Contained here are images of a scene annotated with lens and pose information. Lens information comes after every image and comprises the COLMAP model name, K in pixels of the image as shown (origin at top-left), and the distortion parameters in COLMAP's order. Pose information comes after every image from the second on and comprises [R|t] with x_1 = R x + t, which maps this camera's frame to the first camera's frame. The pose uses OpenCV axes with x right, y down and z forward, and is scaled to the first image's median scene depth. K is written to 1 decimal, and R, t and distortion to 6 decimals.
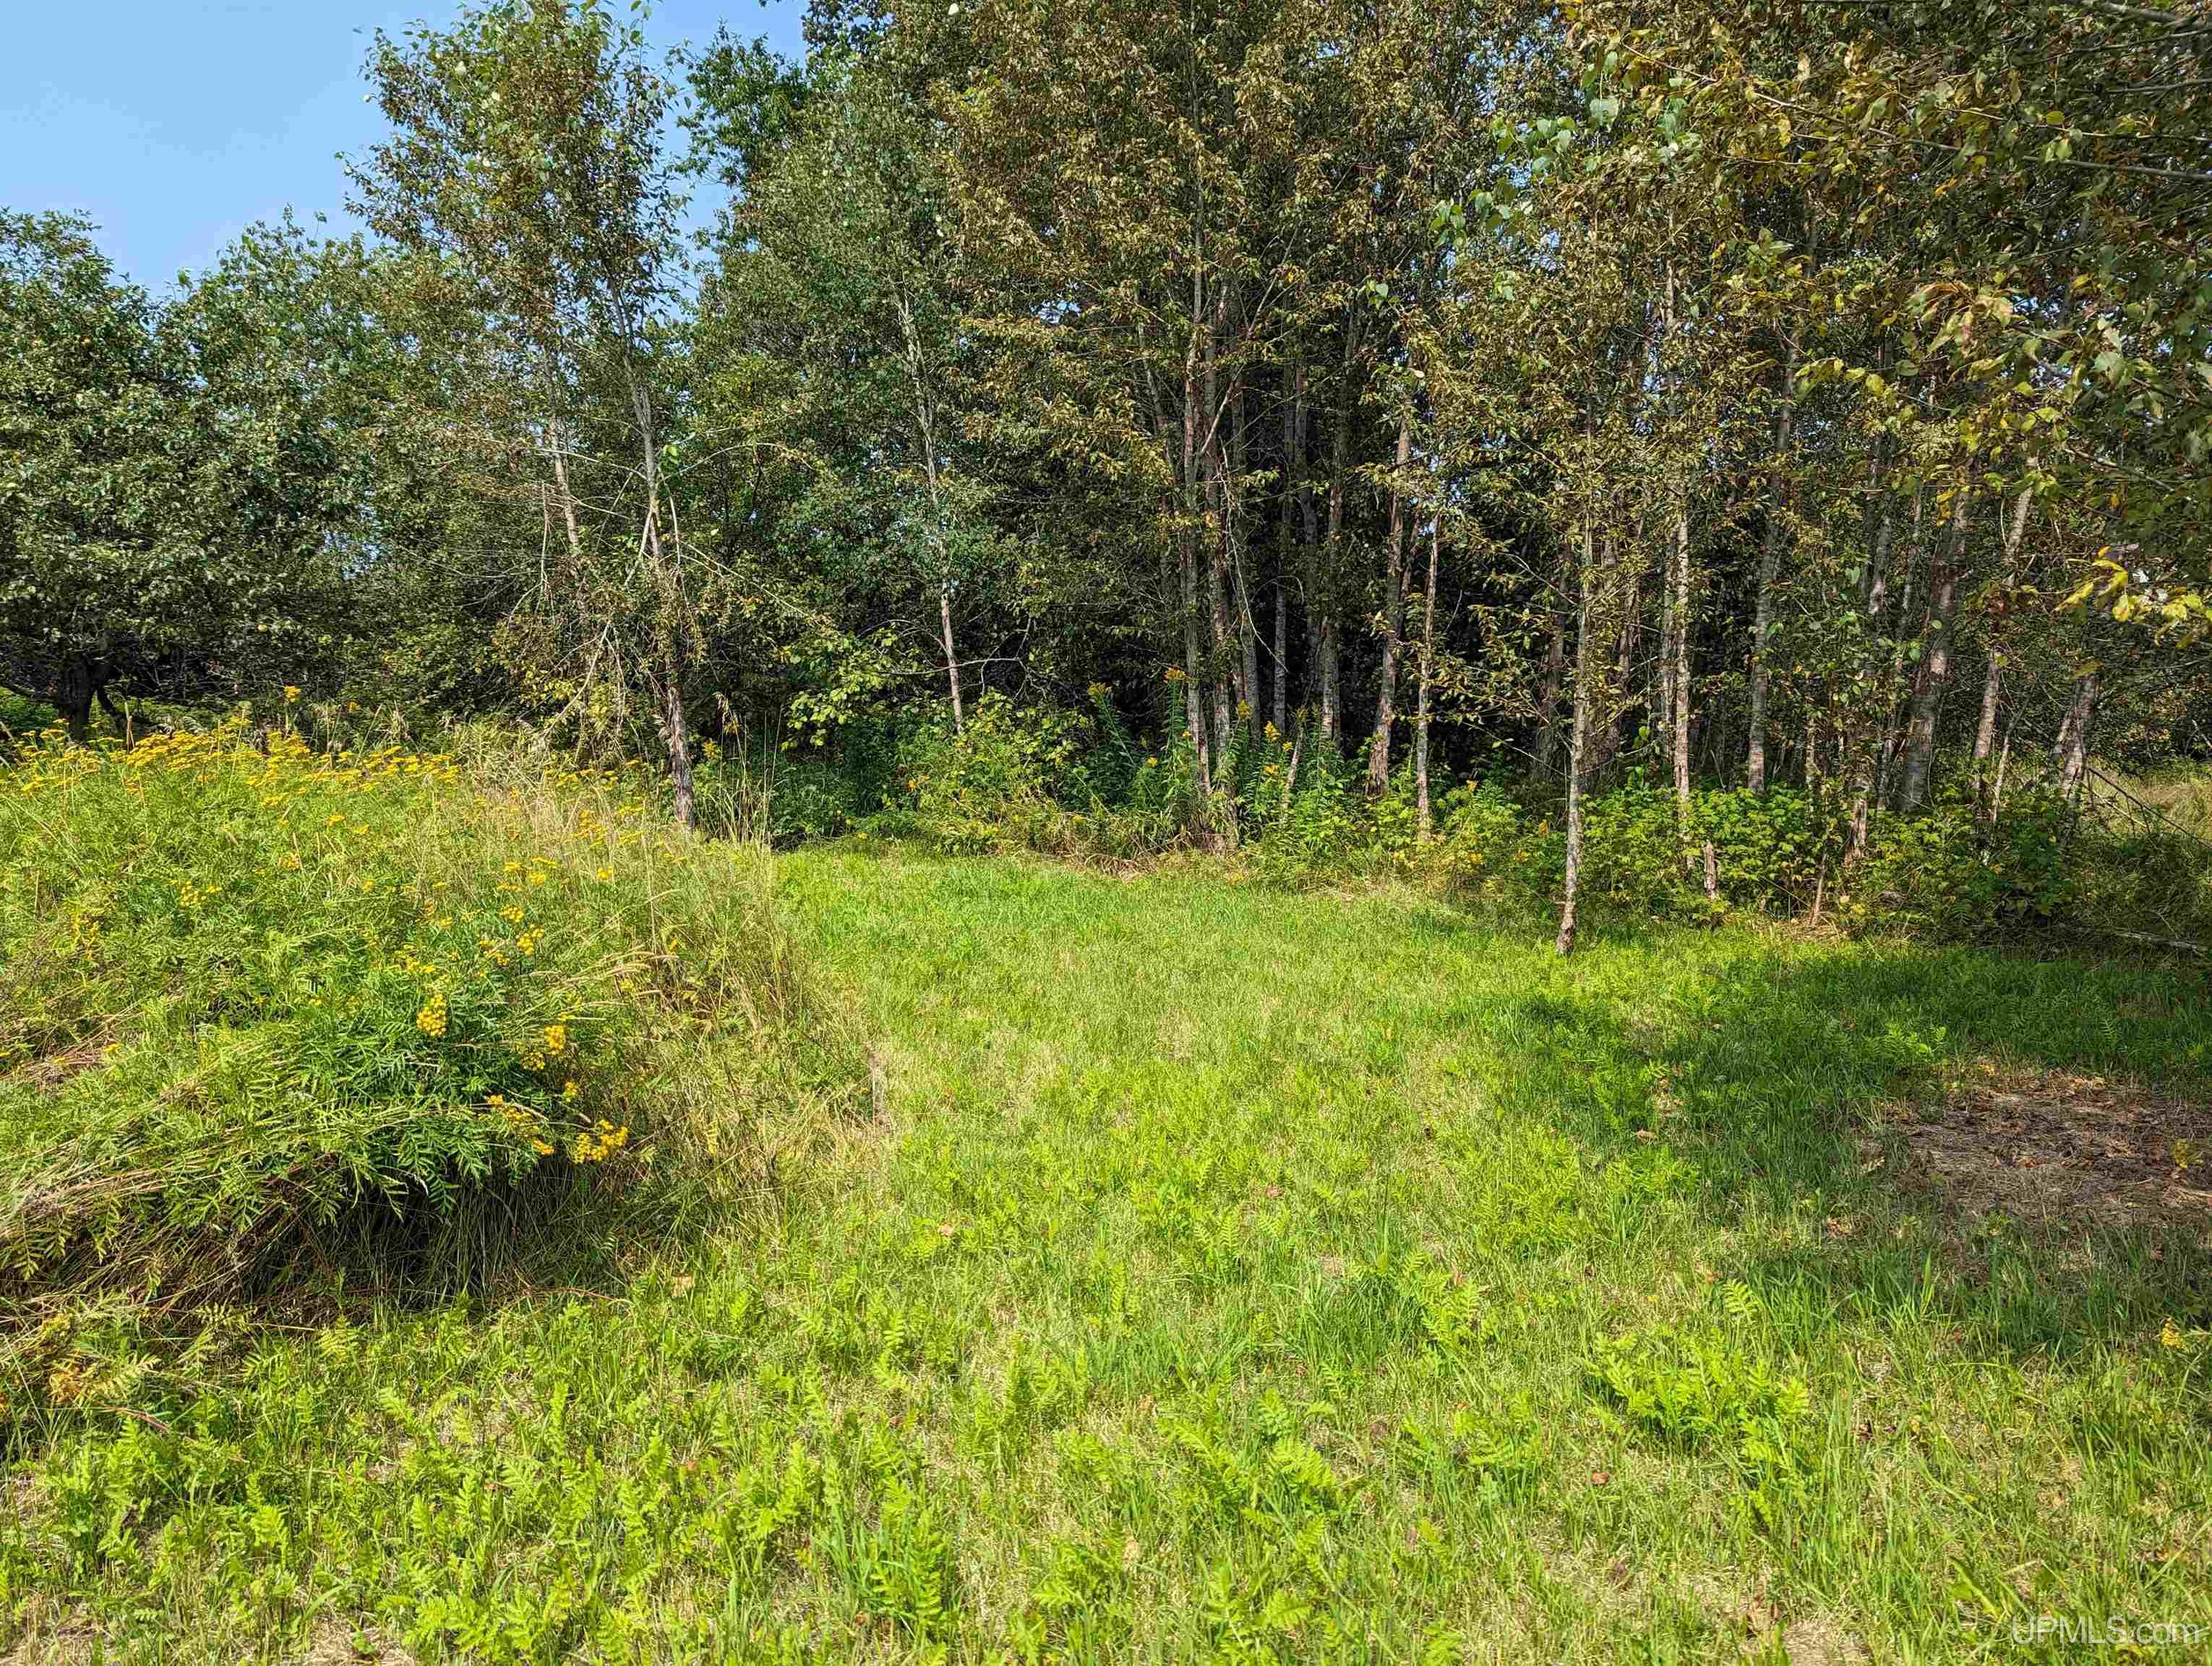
lens RADIAL K [[1553.4, 0, 1104.7], [0, 1553.4, 844.8], [0, 0, 1]] dist [0.052580, -0.049080]
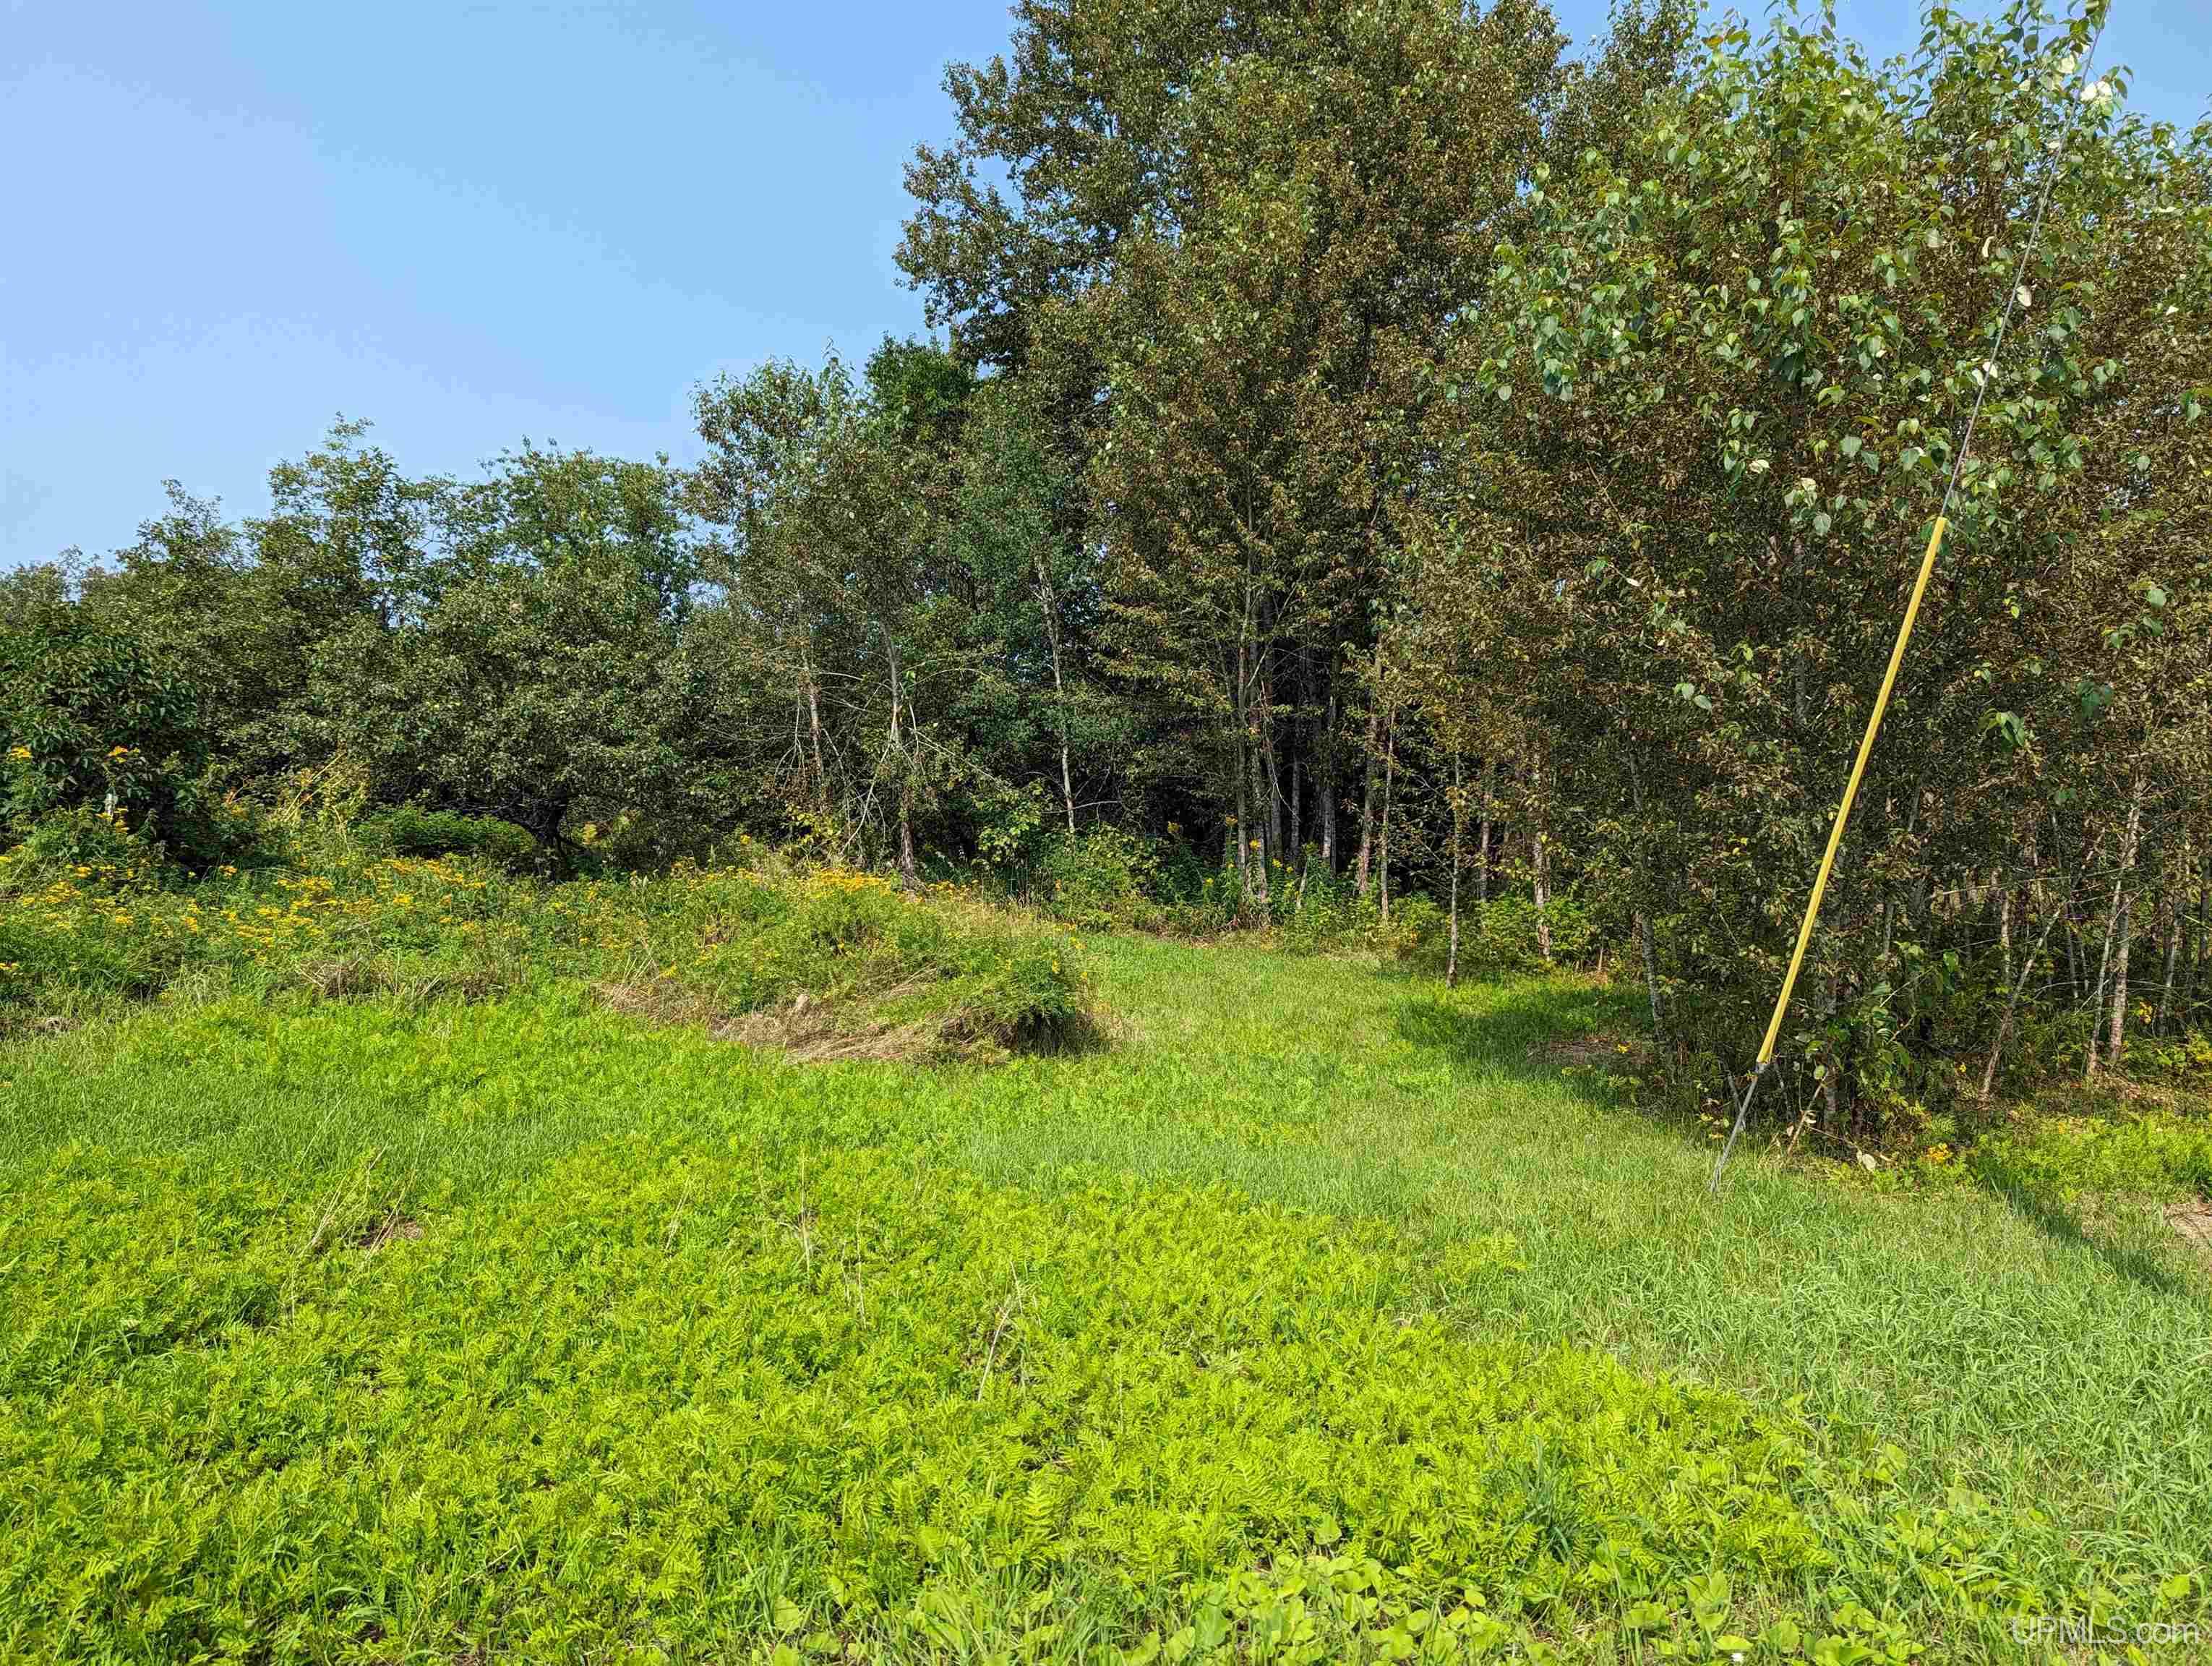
lens RADIAL K [[1553.4, 0, 1104.7], [0, 1553.4, 844.8], [0, 0, 1]] dist [0.052580, -0.049080]
pose [[0.999934, 0.008622, -0.007544, -0.070657], [-0.009023, 0.998447, -0.054966, 0.004498], [0.007058, 0.055030, 0.998460, -0.587415]]
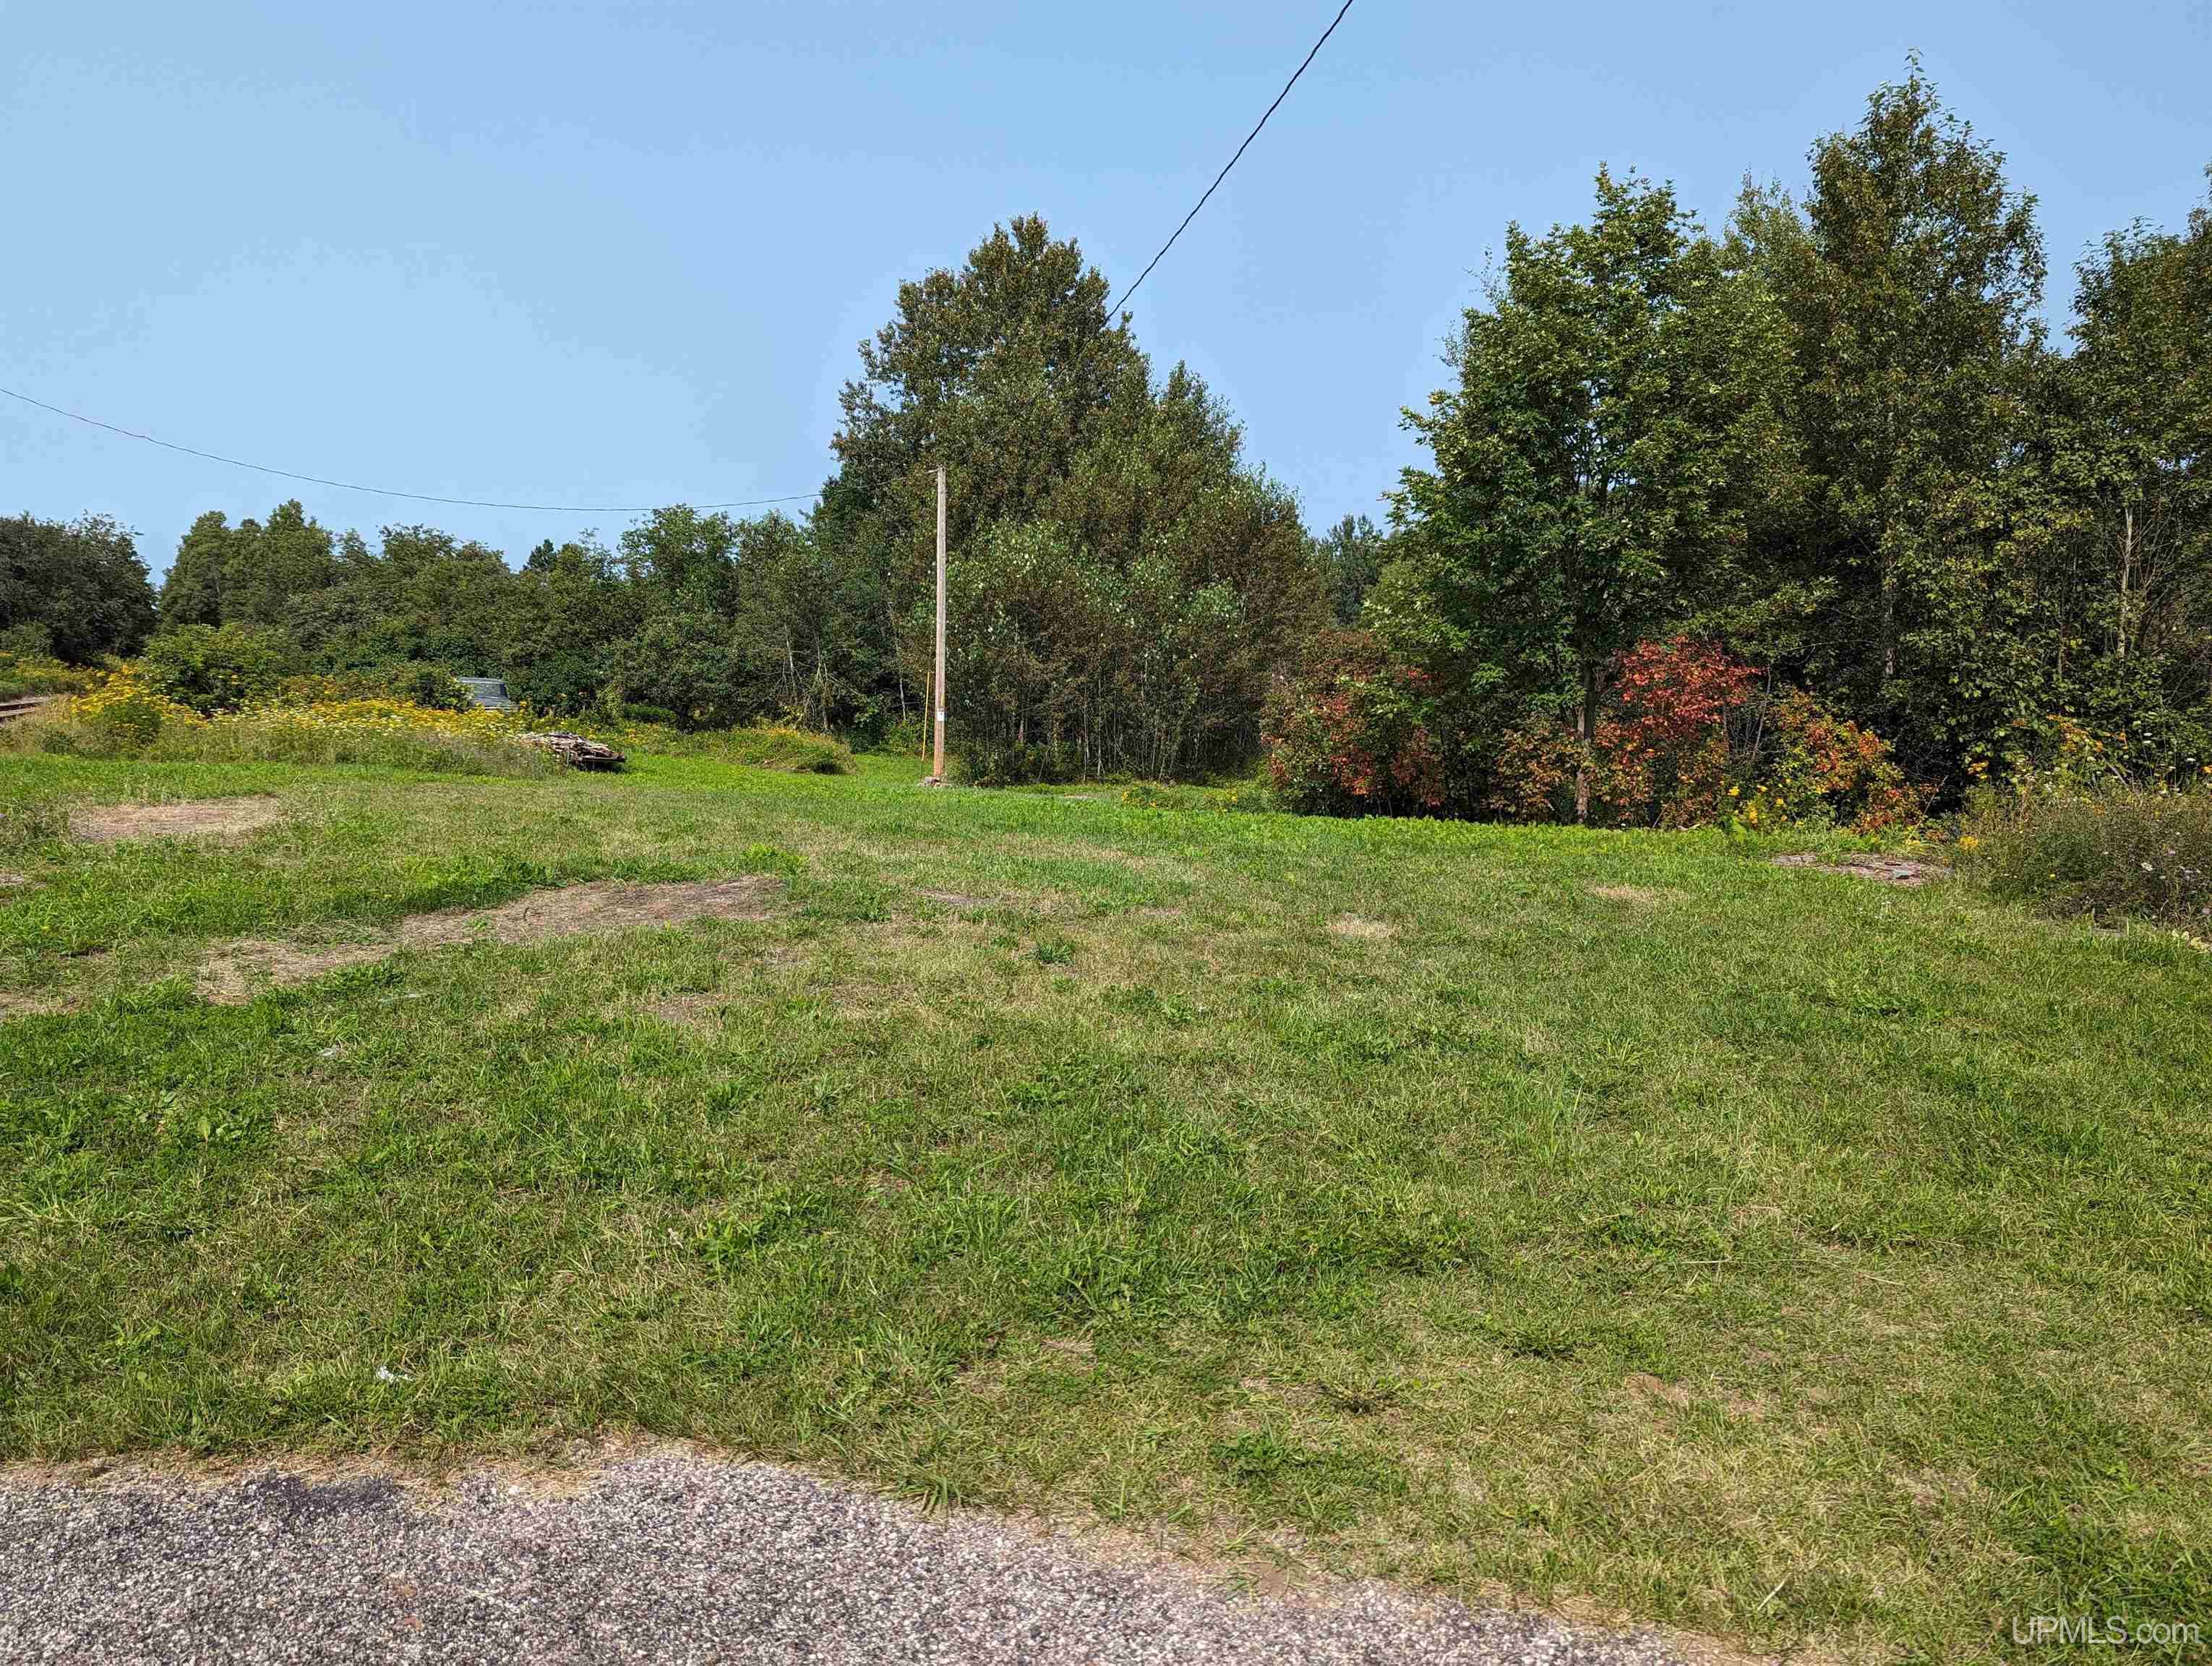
lens RADIAL K [[1553.4, 0, 1104.7], [0, 1553.4, 844.8], [0, 0, 1]] dist [0.052580, -0.049080]
pose [[0.998882, 0.018114, -0.043675, 0.640473], [-0.016973, 0.999509, 0.026354, 0.126515], [0.044131, -0.025583, 0.998698, -3.061601]]
